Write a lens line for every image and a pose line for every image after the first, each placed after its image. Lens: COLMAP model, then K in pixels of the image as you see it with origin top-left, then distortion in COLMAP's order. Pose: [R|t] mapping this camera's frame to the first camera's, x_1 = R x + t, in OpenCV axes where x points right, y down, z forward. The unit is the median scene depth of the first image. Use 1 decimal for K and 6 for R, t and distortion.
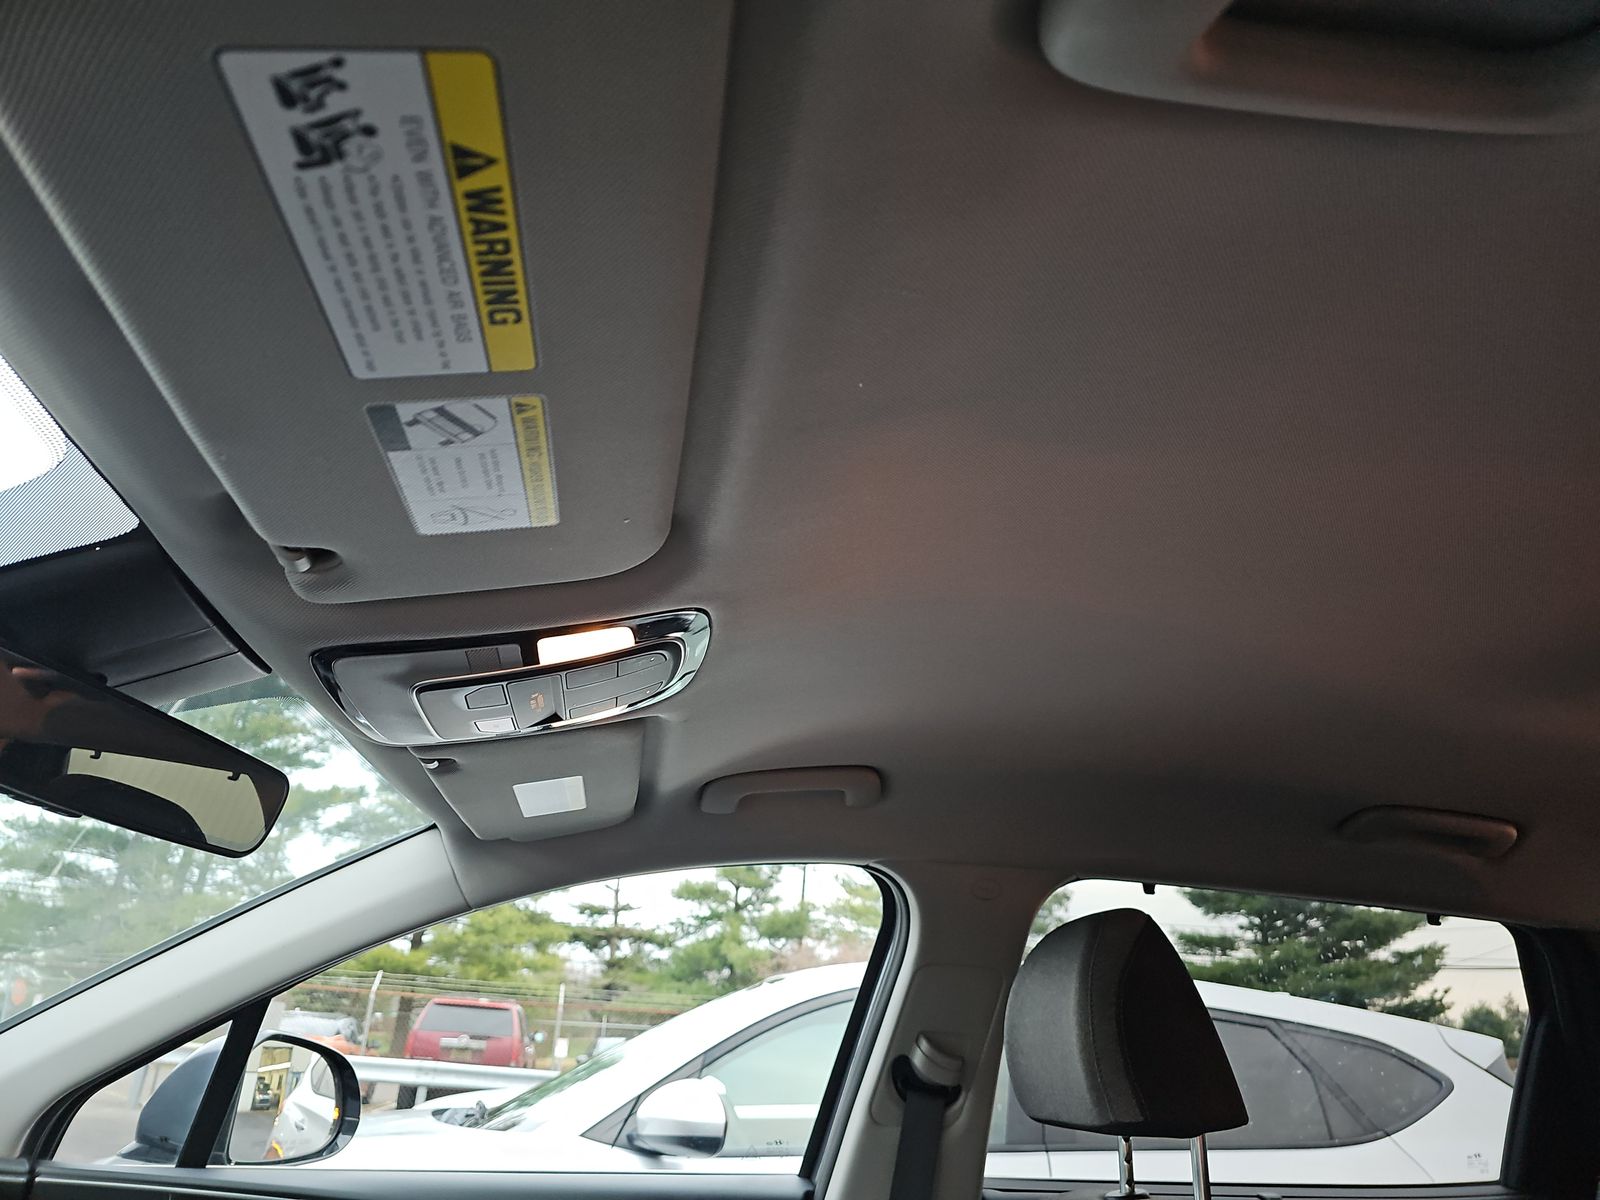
lens RADIAL K [[1127.5, 0, 790.3], [0, 1127.5, 603.9], [0, 0, 1]] dist [0.114363, -0.143141]
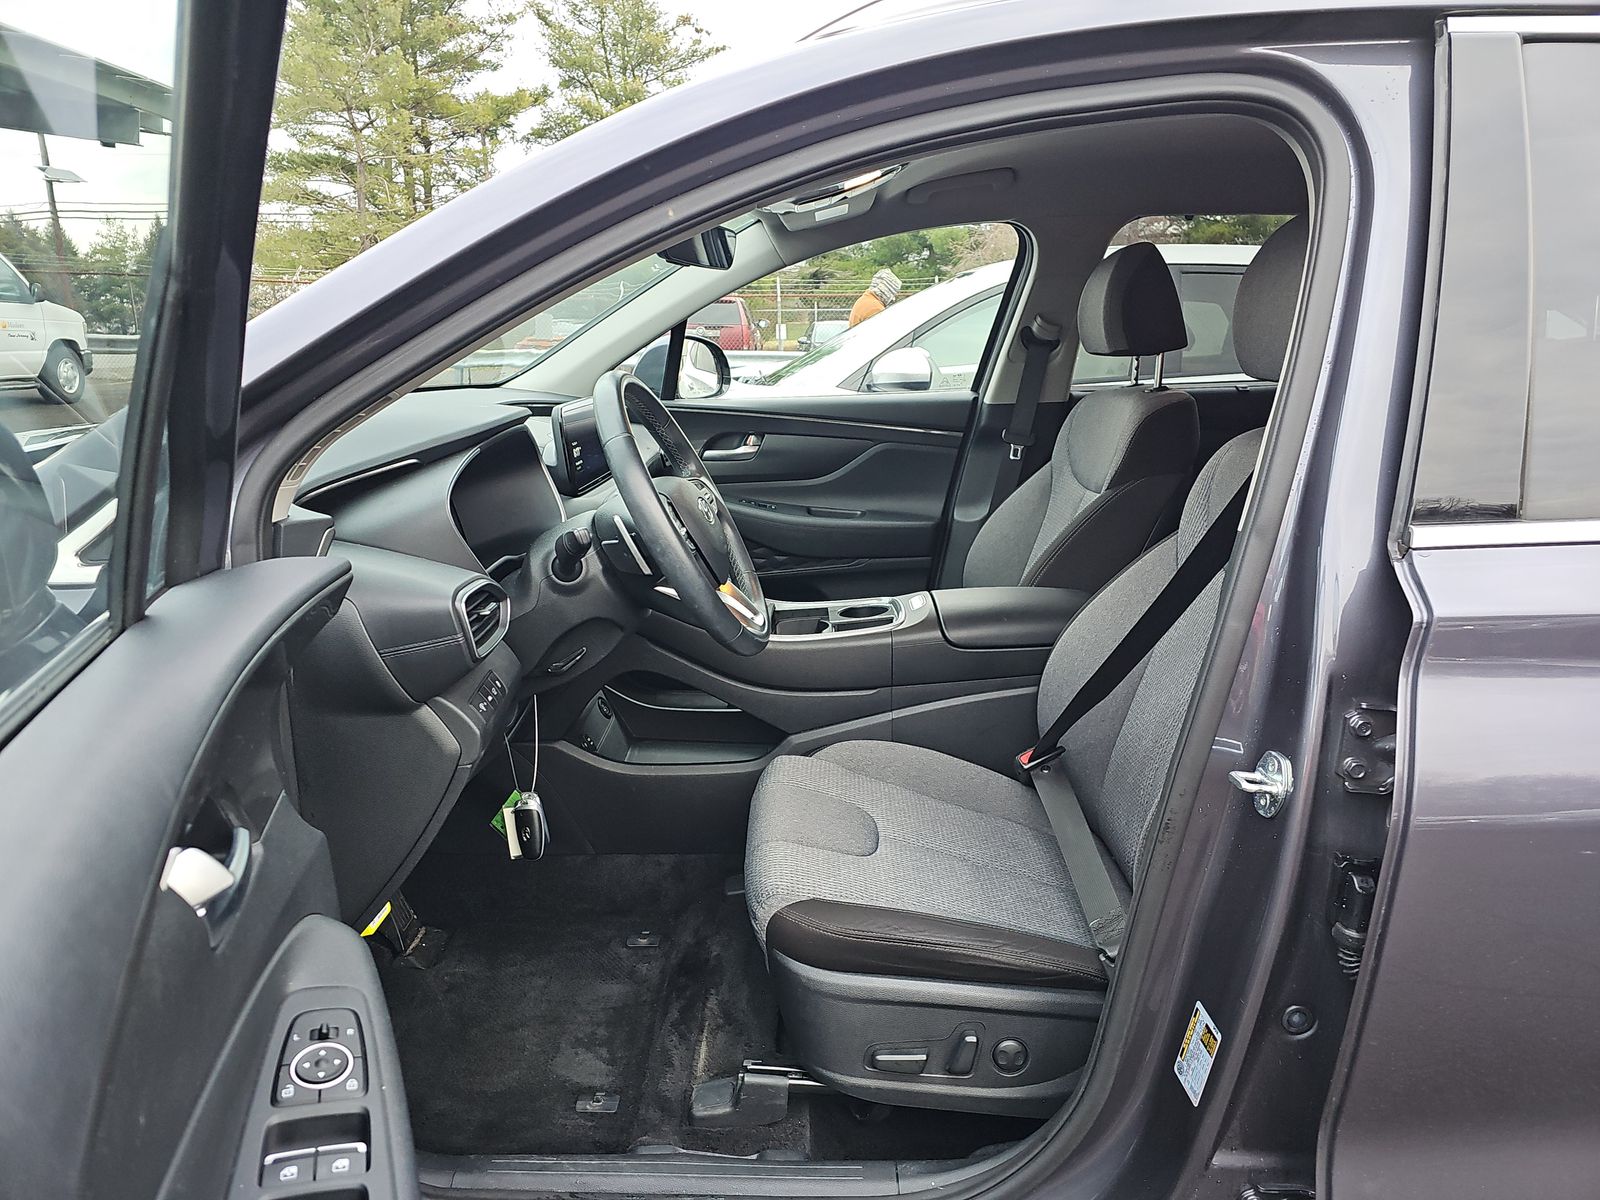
lens RADIAL K [[1127.5, 0, 790.3], [0, 1127.5, 603.9], [0, 0, 1]] dist [0.114363, -0.143141]
pose [[0.983633, -0.018712, -0.179208, 0.022829], [0.118159, 0.817860, 0.563155, -0.153604], [0.136029, -0.575113, 0.806685, -0.381136]]
